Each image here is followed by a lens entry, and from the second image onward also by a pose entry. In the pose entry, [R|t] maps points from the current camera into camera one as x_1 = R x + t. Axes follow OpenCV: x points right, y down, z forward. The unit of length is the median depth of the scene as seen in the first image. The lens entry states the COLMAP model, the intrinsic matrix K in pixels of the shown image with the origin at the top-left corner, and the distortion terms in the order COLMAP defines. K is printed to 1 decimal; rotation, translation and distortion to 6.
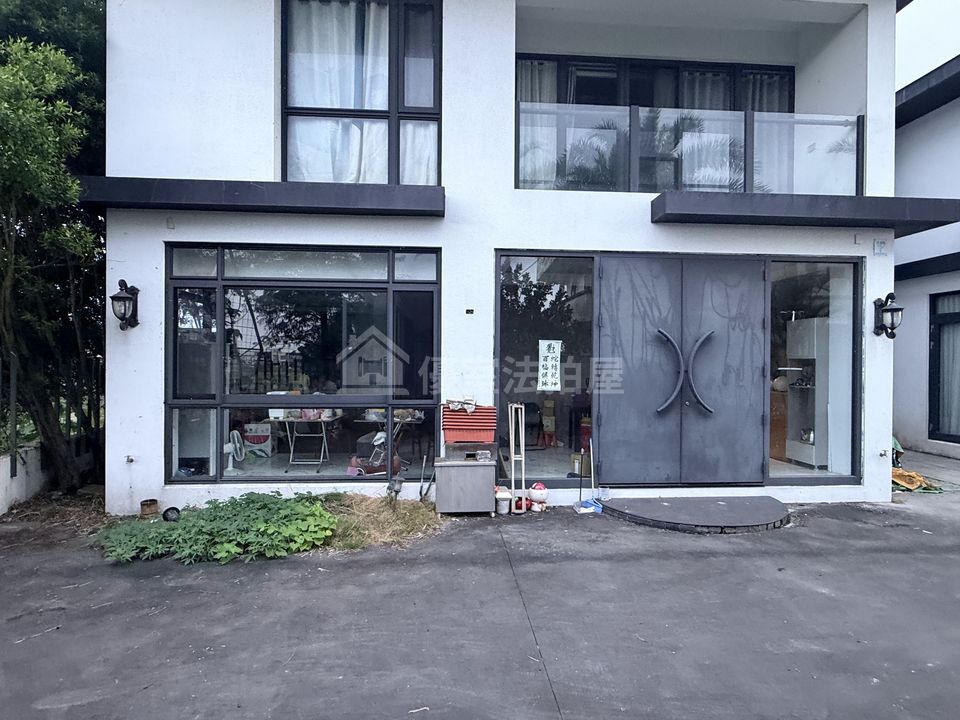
lens RADIAL K [[533.7, 0, 484.1], [0, 533.7, 350.4], [0, 0, 1]] dist [-0.007029, 0.001009]
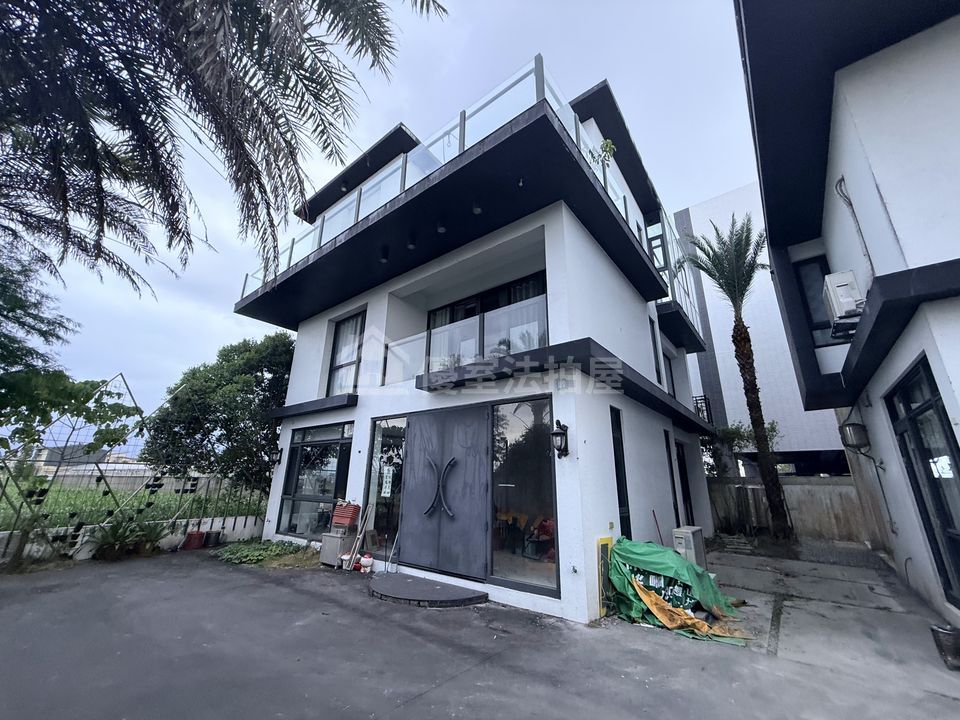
lens RADIAL K [[374.0, 0, 487.8], [0, 374.0, 359.9], [0, 0, 1]] dist [-0.004900, -0.001160]
pose [[0.750294, -0.200710, -0.629900, 1.228123], [-0.013314, 0.948020, -0.317933, 0.036350], [0.660970, 0.246929, 0.708622, 0.258567]]
